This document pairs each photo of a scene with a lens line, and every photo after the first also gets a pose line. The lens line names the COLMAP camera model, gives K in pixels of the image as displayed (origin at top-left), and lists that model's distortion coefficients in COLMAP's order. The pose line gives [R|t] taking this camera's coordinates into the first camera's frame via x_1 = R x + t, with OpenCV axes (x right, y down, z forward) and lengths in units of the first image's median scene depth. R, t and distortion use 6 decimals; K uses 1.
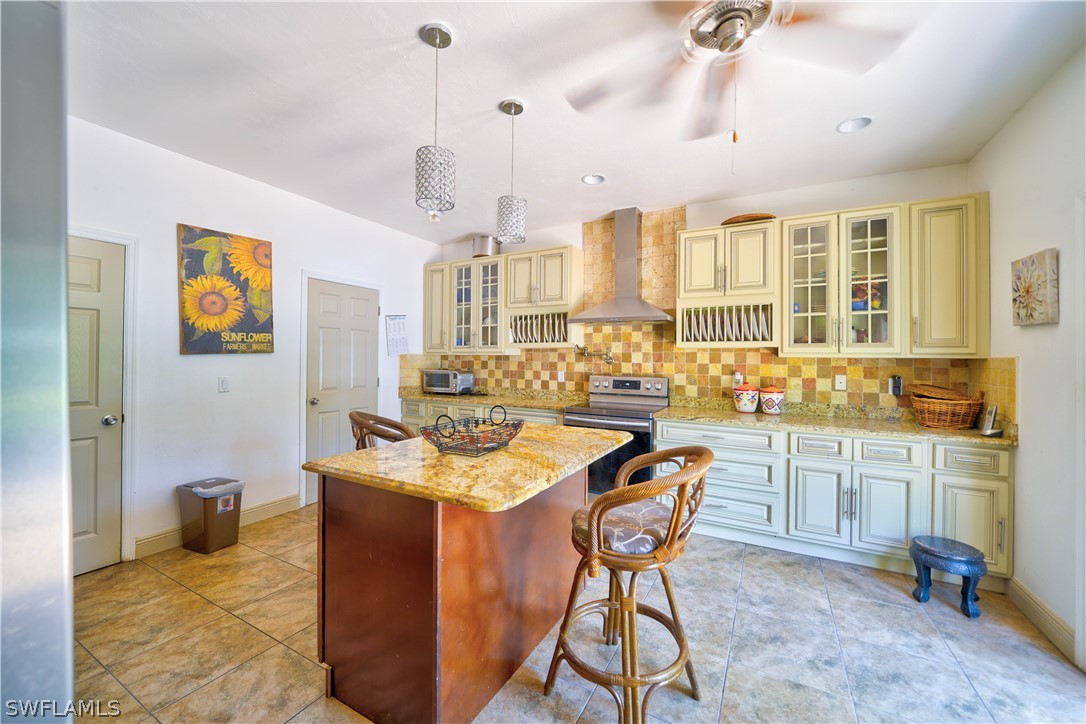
lens RADIAL K [[417.3, 0, 546.1], [0, 417.3, 356.1], [0, 0, 1]] dist [-0.014154, 0.000269]
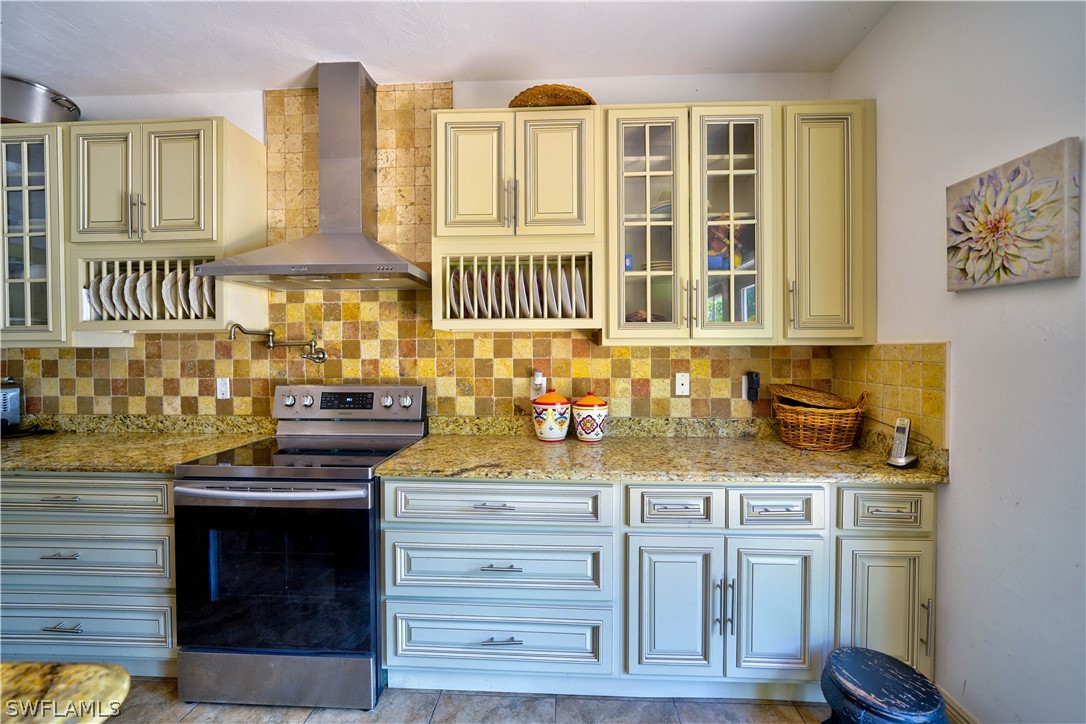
lens RADIAL K [[417.3, 0, 546.1], [0, 417.3, 356.1], [0, 0, 1]] dist [-0.014154, 0.000269]
pose [[0.901099, -0.017436, 0.433263, 0.227033], [0.009111, 0.999732, 0.021285, 0.003292], [-0.433518, -0.015233, 0.901016, 0.489365]]
